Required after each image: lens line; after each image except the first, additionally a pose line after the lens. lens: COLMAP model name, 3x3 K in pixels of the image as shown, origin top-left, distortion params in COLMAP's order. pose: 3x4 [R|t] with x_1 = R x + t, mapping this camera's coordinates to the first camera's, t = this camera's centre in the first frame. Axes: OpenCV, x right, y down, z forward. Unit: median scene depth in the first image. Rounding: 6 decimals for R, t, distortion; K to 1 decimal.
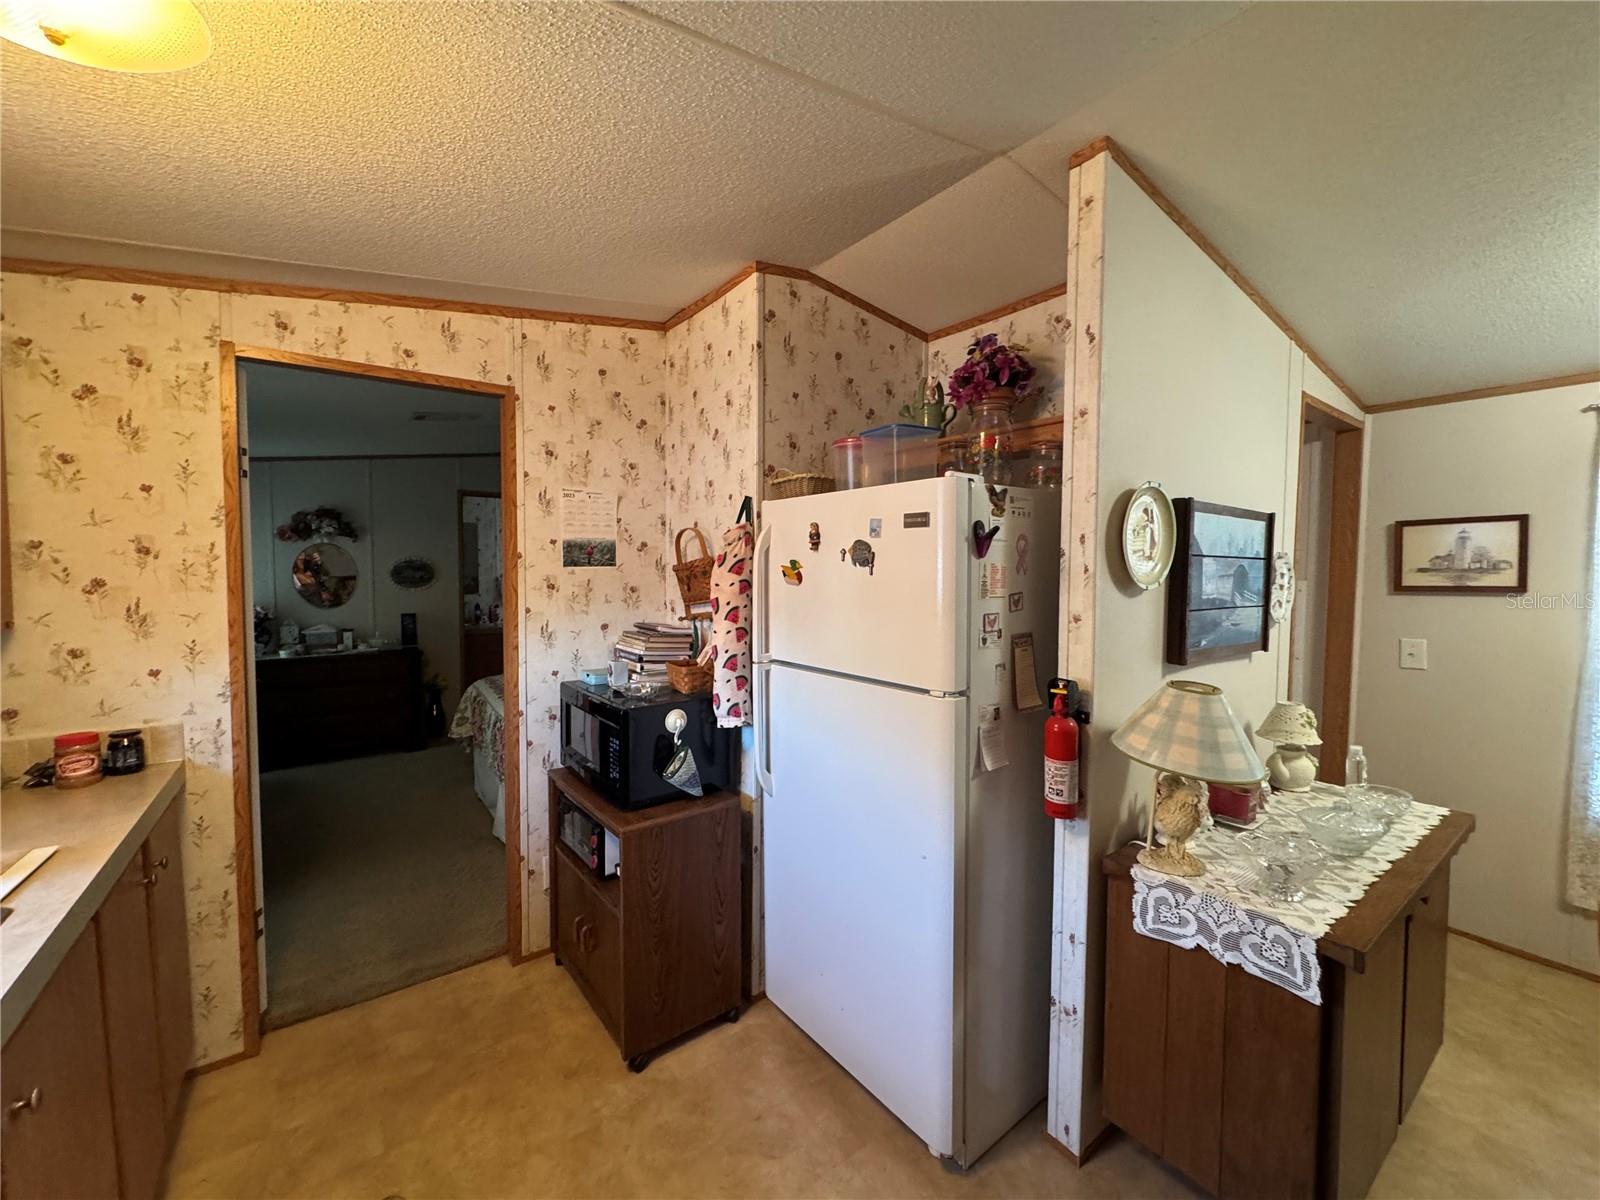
lens RADIAL K [[633.5, 0, 800.0], [0, 633.5, 600.0], [0, 0, 1]] dist [-0.003959, -0.000093]
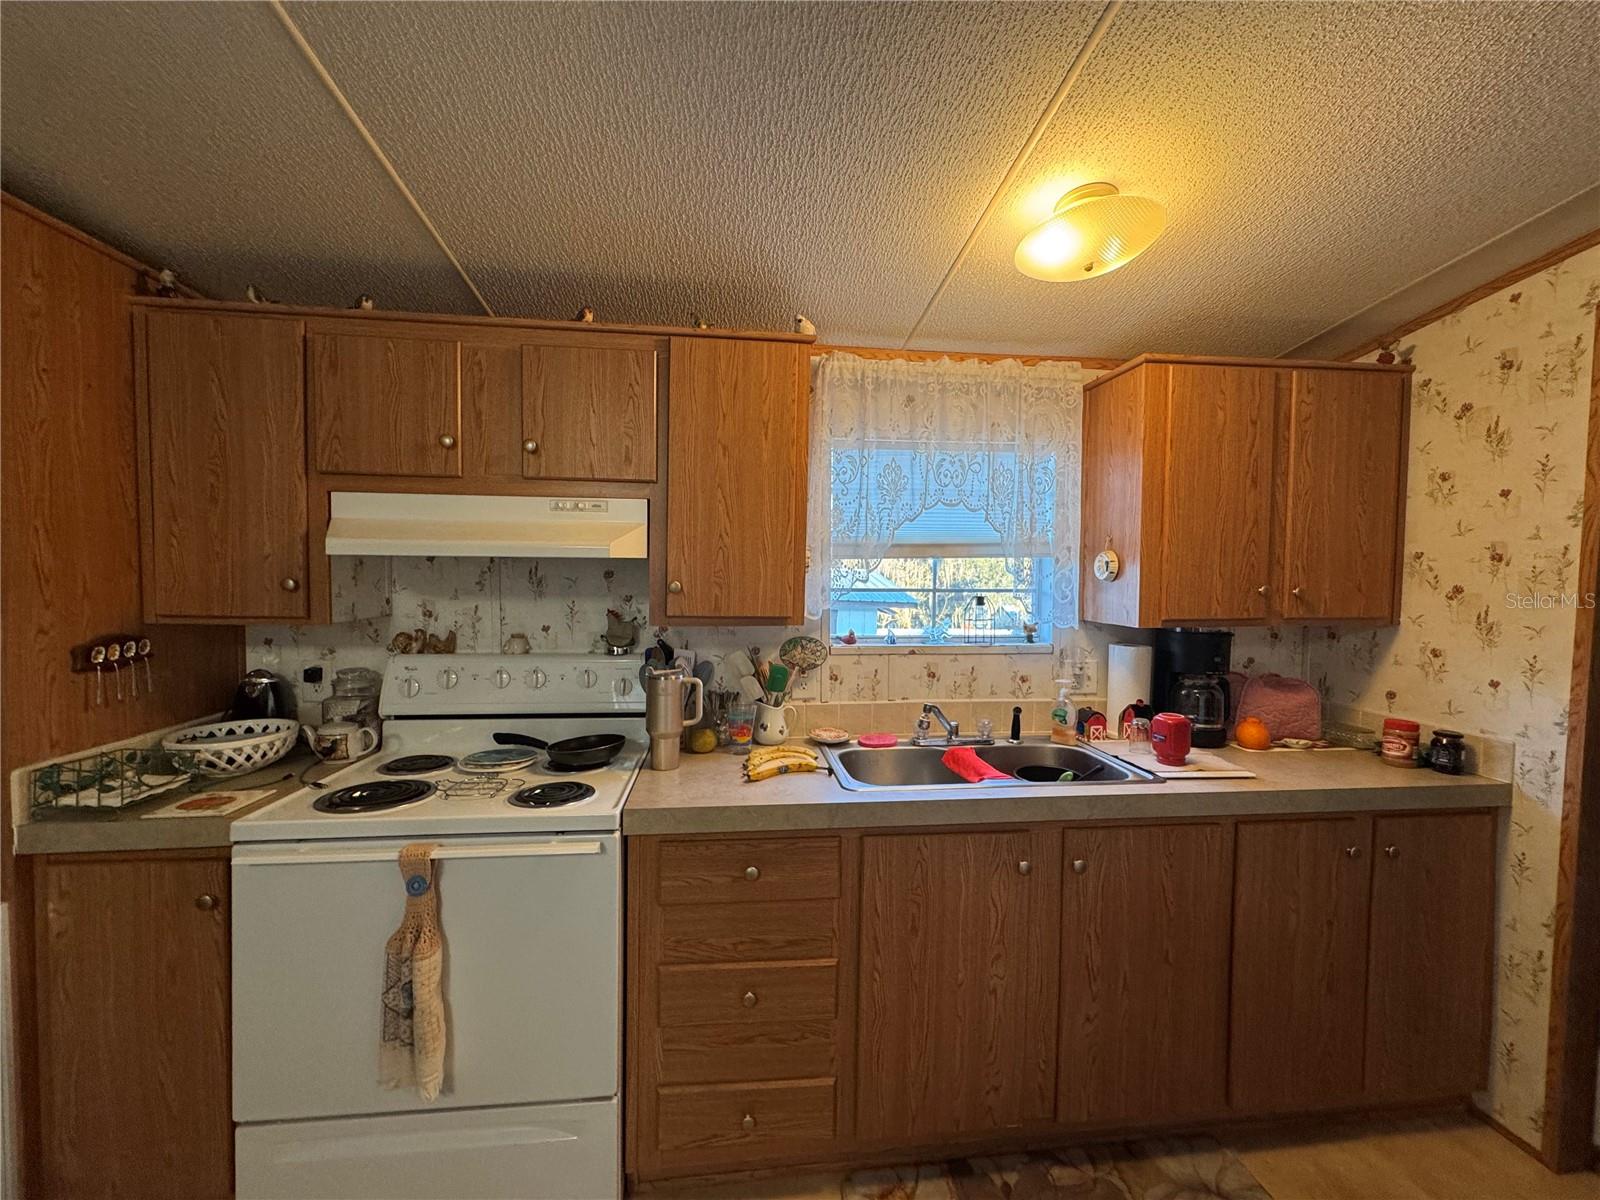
lens RADIAL K [[633.5, 0, 800.0], [0, 633.5, 600.0], [0, 0, 1]] dist [-0.003959, -0.000093]
pose [[-0.502947, 0.025227, -0.863949, 0.347209], [-0.055896, 0.996532, 0.061638, -0.012756], [0.862508, 0.079292, -0.499793, 0.559268]]
